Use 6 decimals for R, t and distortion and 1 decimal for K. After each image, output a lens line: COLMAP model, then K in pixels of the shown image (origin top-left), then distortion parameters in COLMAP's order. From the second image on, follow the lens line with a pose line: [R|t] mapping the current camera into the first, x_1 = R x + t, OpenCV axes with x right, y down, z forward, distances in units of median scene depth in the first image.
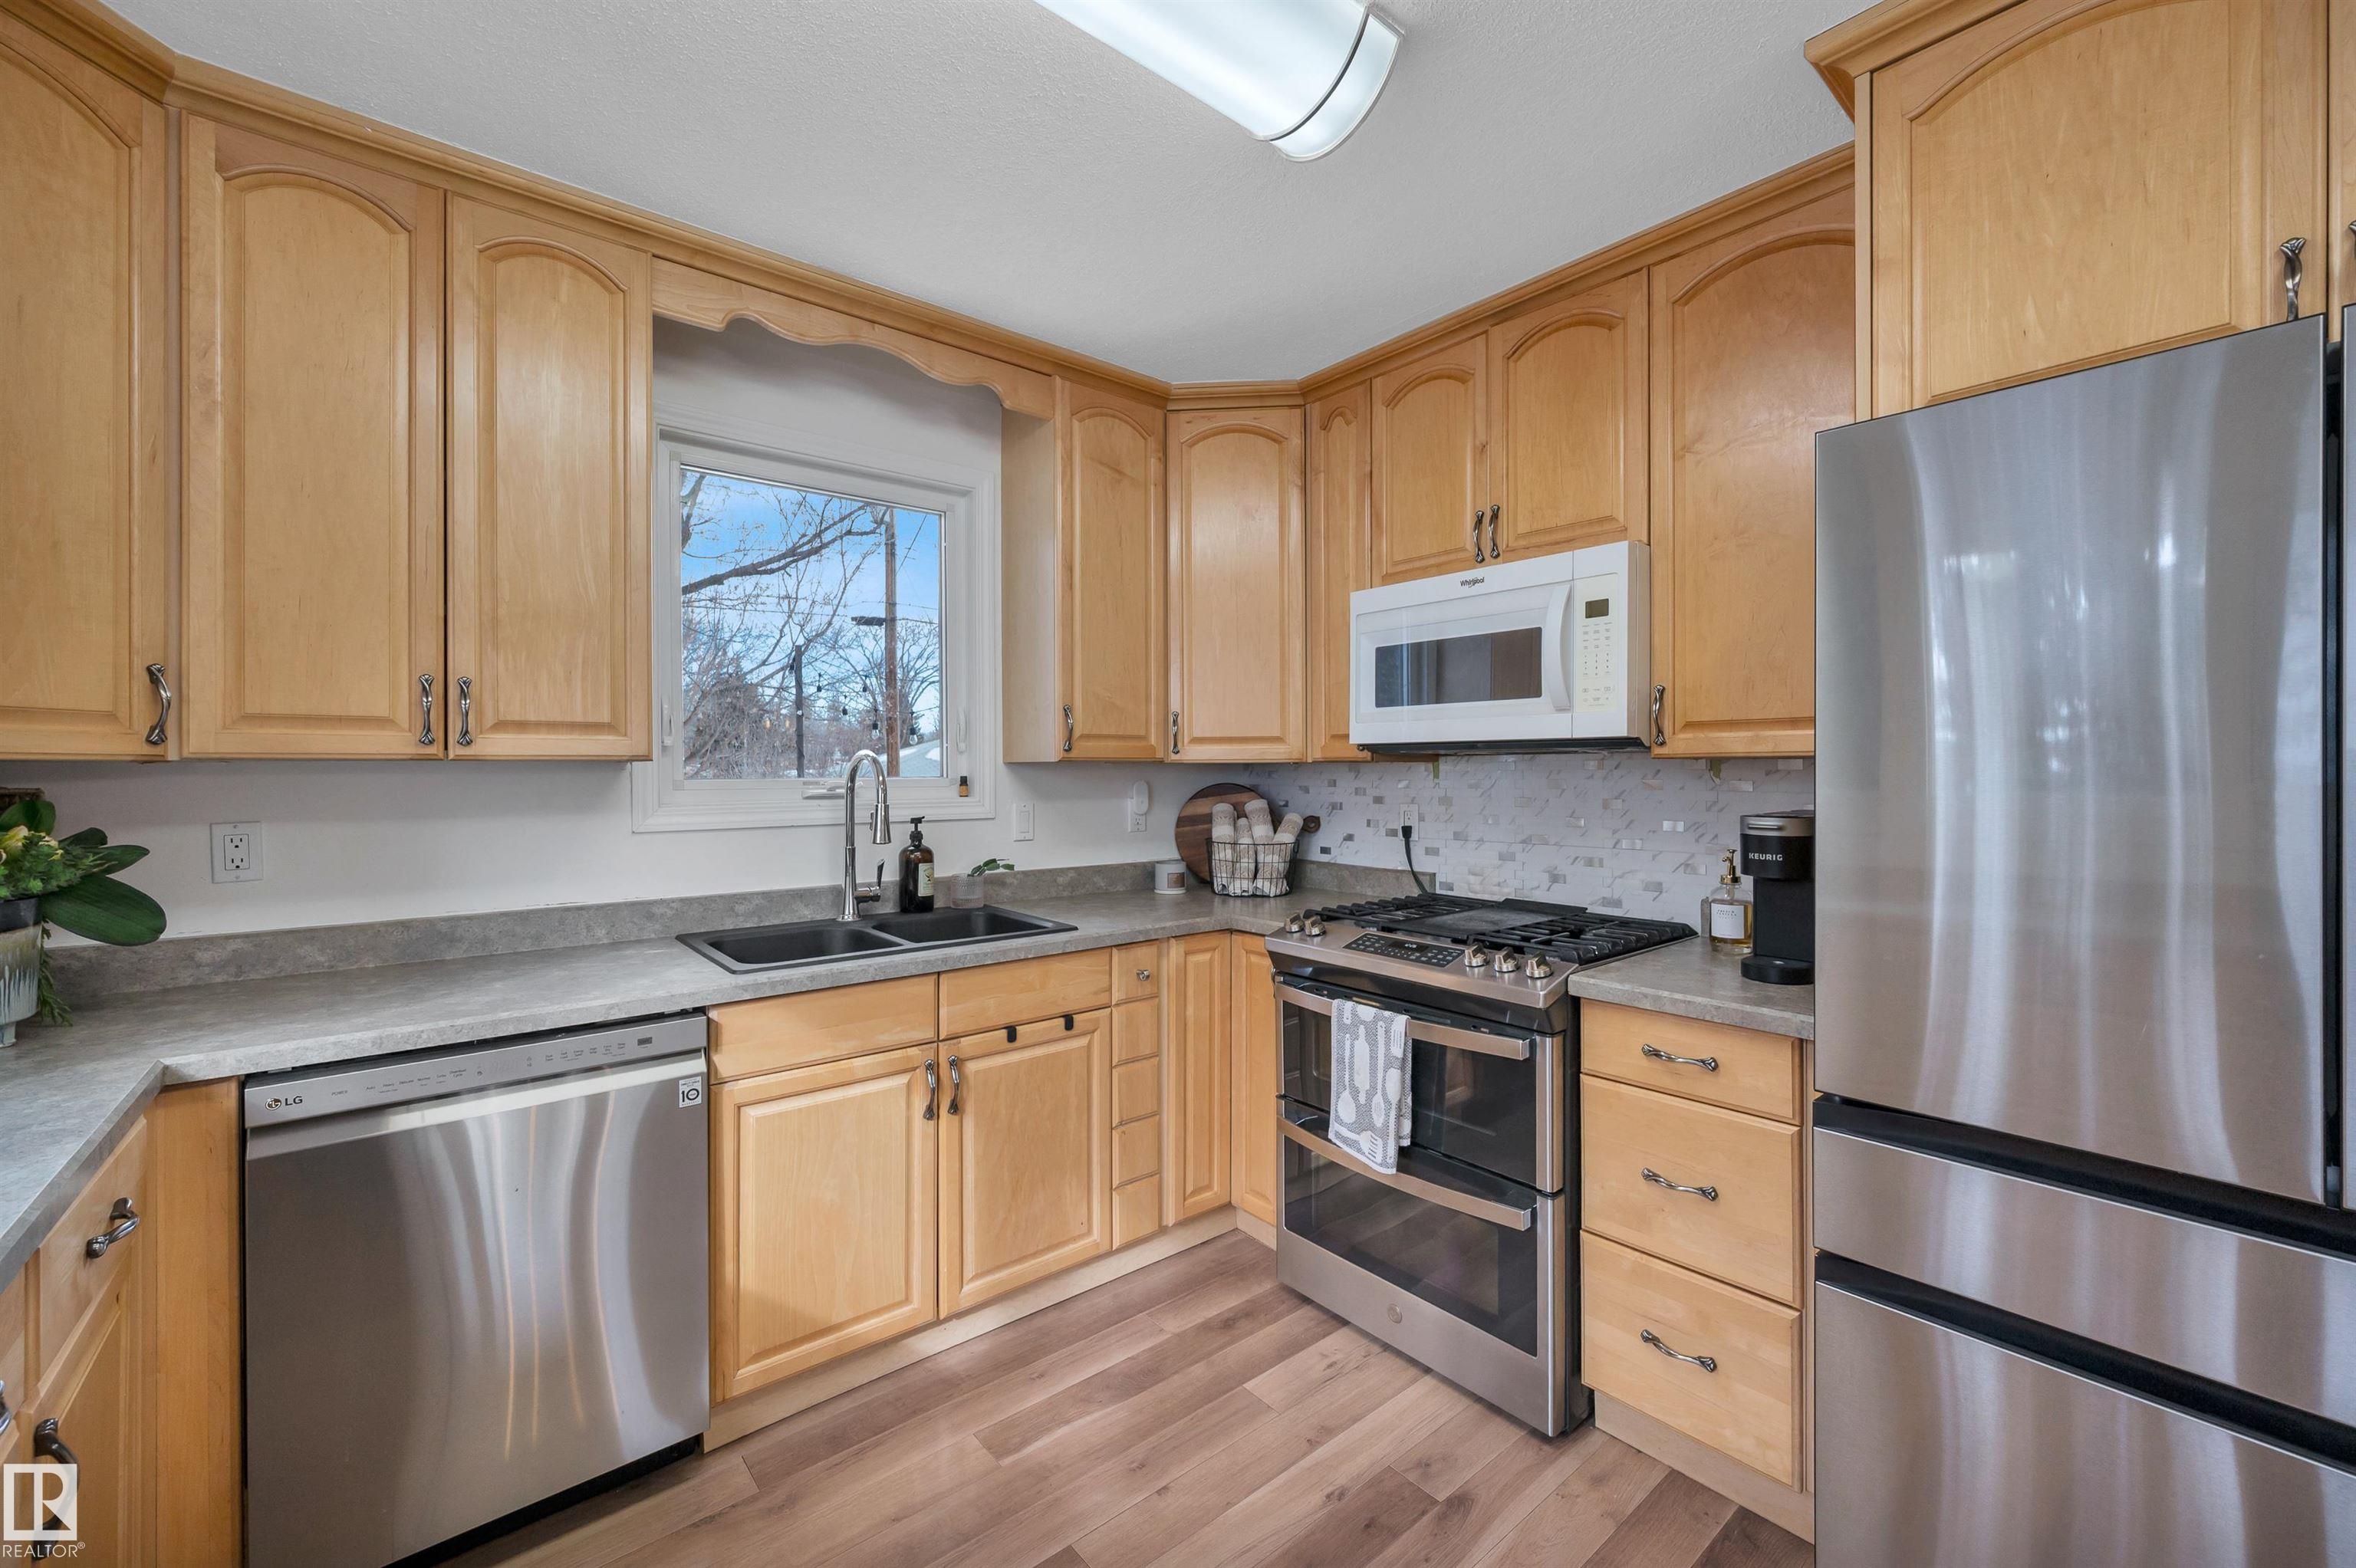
lens RADIAL K [[933.7, 0, 1177.4], [0, 933.7, 765.3], [0, 0, 1]] dist [-0.004197, 0.000082]
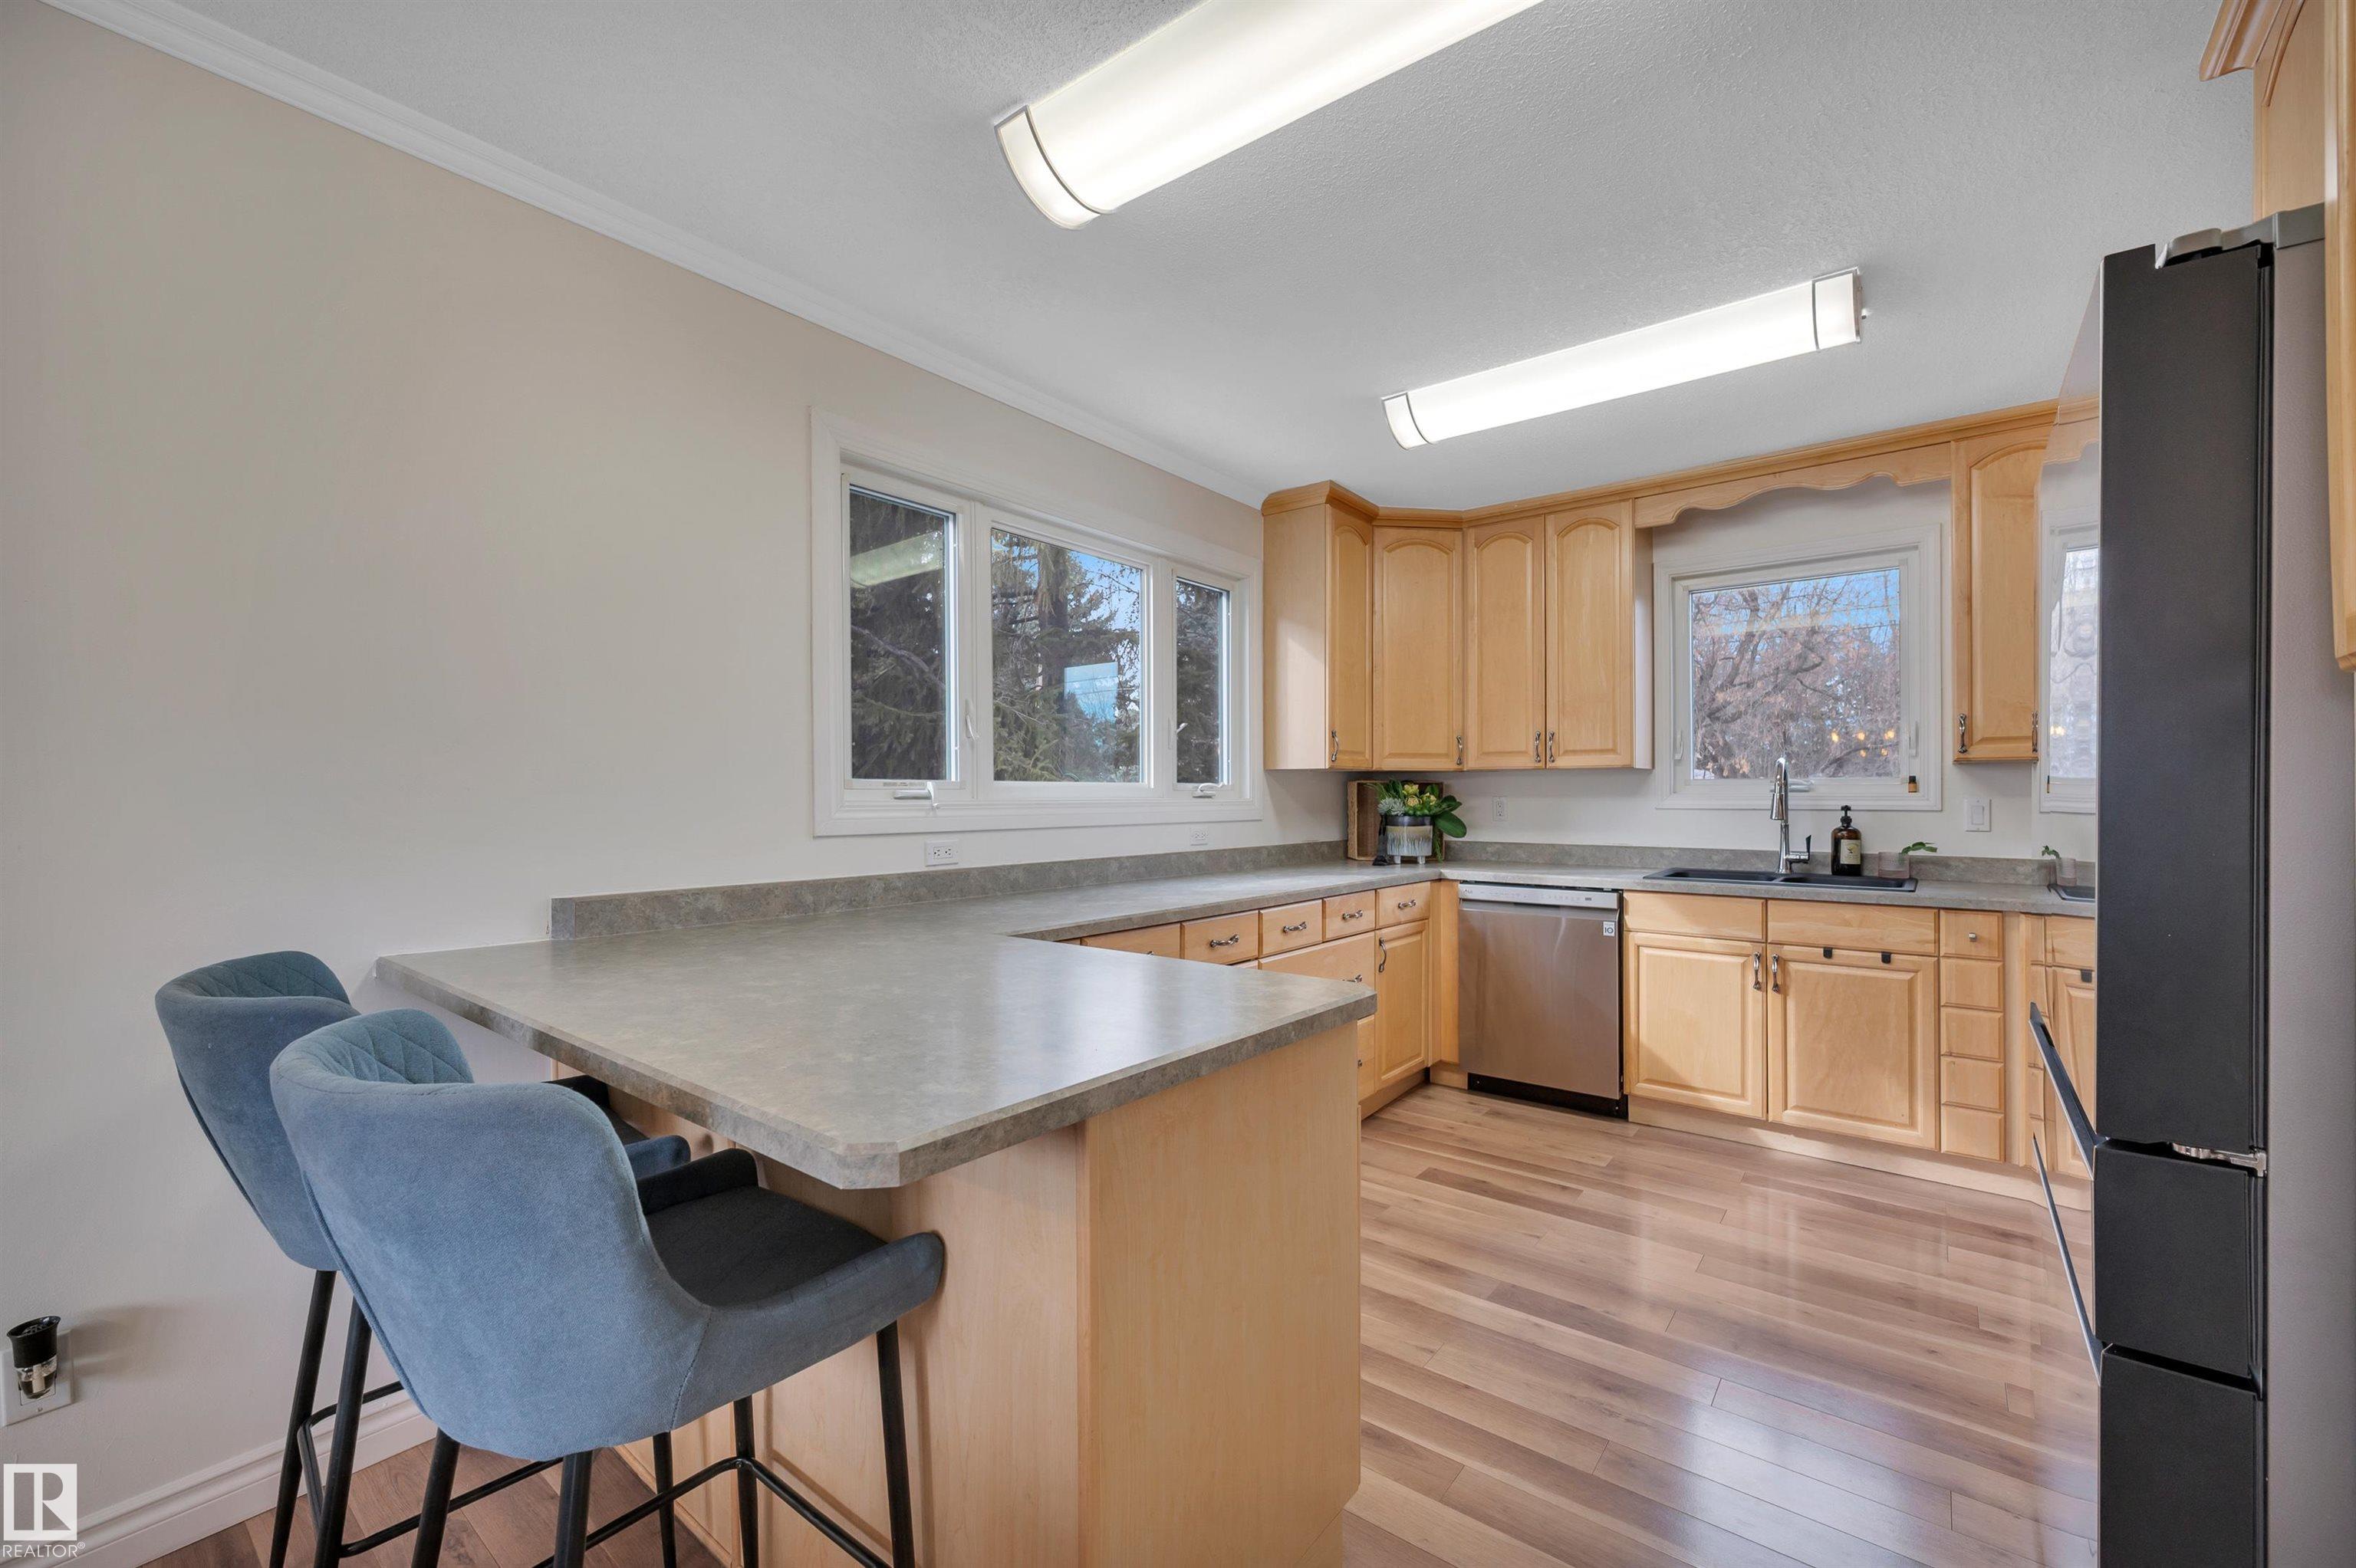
lens RADIAL K [[933.7, 0, 1181.0], [0, 933.7, 789.1], [0, 0, 1]] dist [-0.004197, 0.000082]
pose [[0.203372, -0.000785, -0.979101, 1.080065], [0.004265, 0.999991, 0.000084, 0.034479], [0.979092, -0.004193, 0.203373, -0.277580]]
